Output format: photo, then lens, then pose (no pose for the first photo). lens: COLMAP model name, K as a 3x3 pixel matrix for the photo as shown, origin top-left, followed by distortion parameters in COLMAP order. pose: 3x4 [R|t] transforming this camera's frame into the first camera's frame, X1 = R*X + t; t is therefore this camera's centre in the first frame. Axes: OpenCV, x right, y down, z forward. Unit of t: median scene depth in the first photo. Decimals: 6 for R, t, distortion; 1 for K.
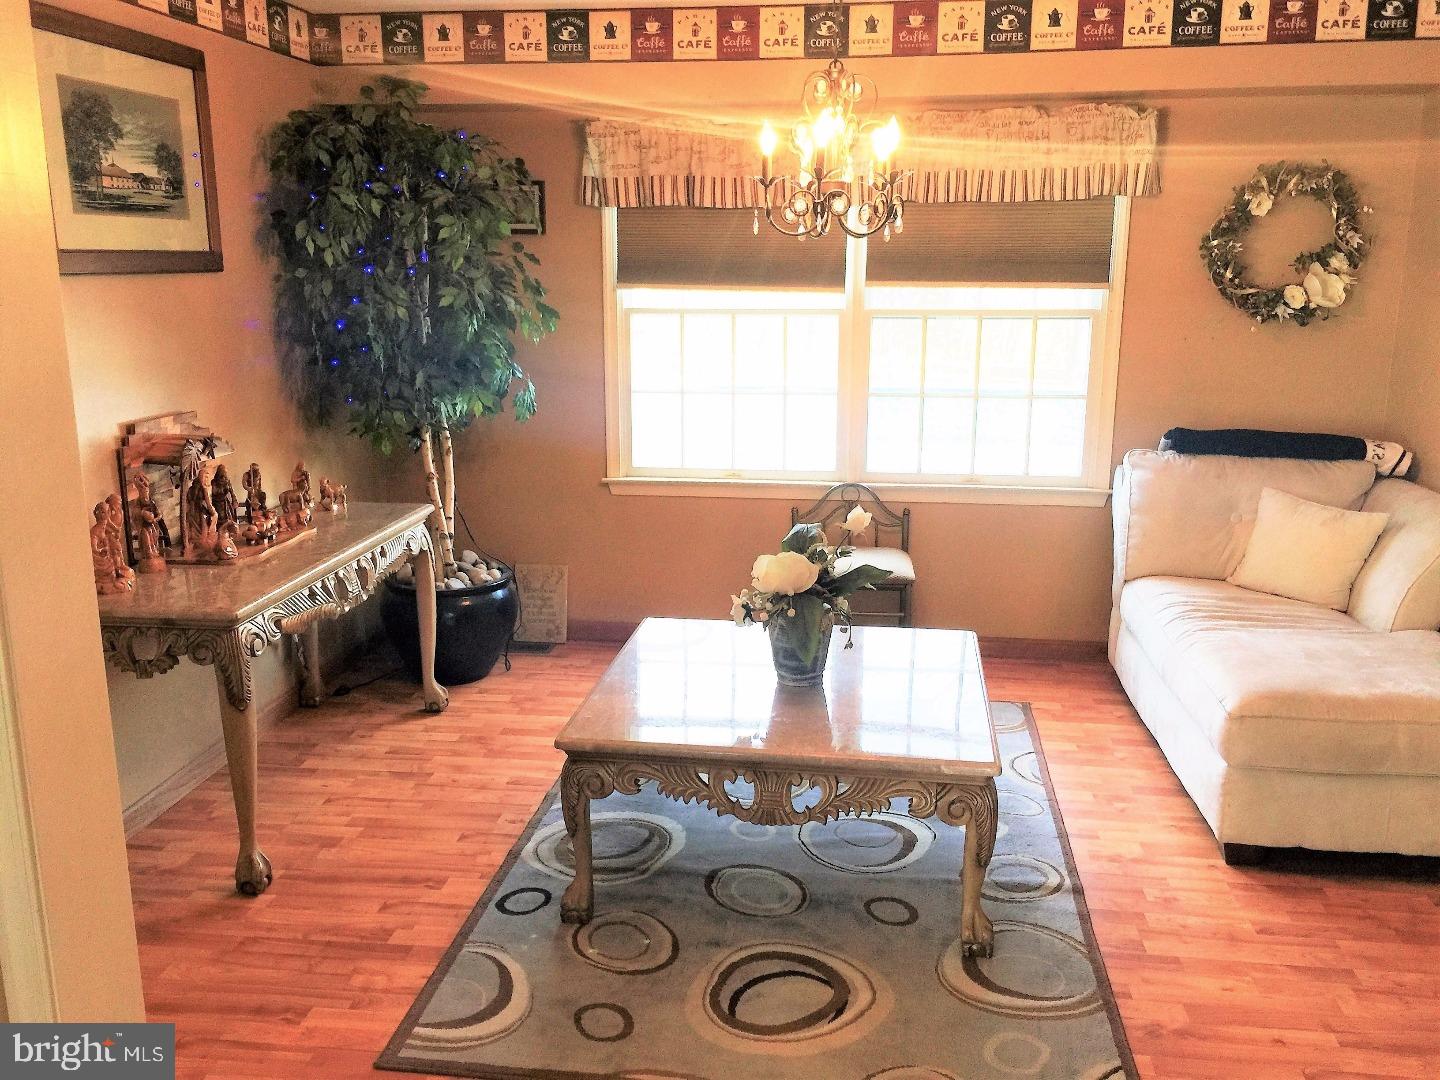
lens RADIAL K [[1227.3, 0, 719.9], [0, 1227.3, 535.7], [0, 0, 1]] dist [0.009530, 0.004262]
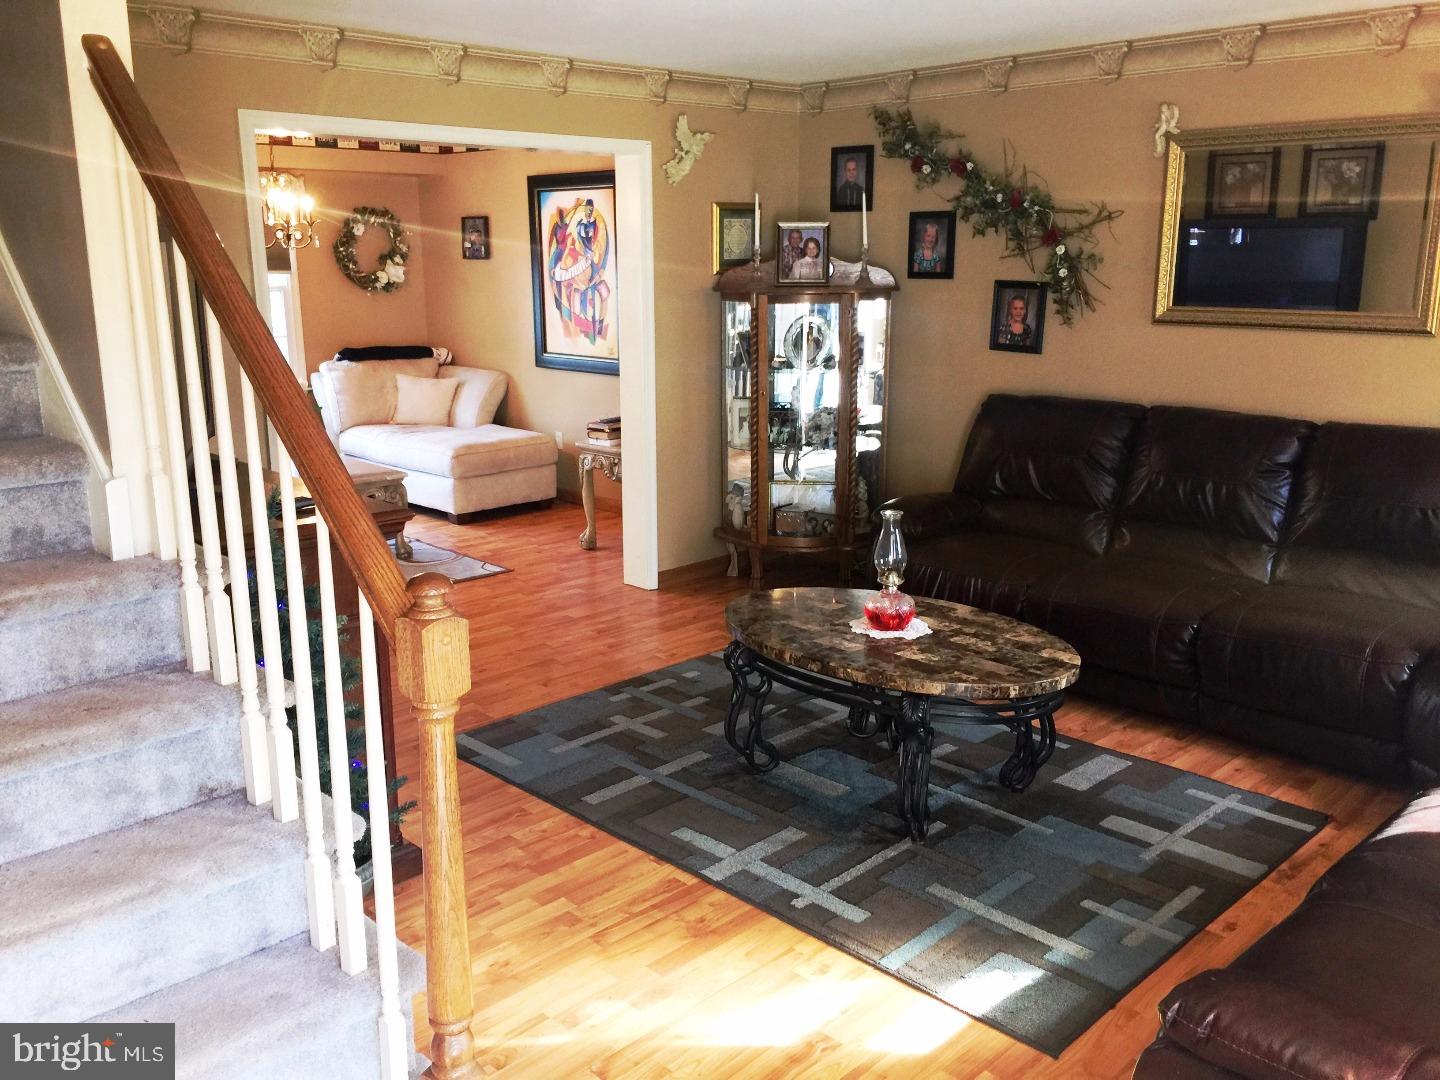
lens RADIAL K [[1227.3, 0, 718.2], [0, 1227.3, 539.7], [0, 0, 1]] dist [0.009530, 0.004262]
pose [[0.605874, -0.182500, 0.774345, -0.799599], [0.176733, 0.979887, 0.092661, 0.126916], [-0.775682, 0.080711, 0.625942, -0.597418]]
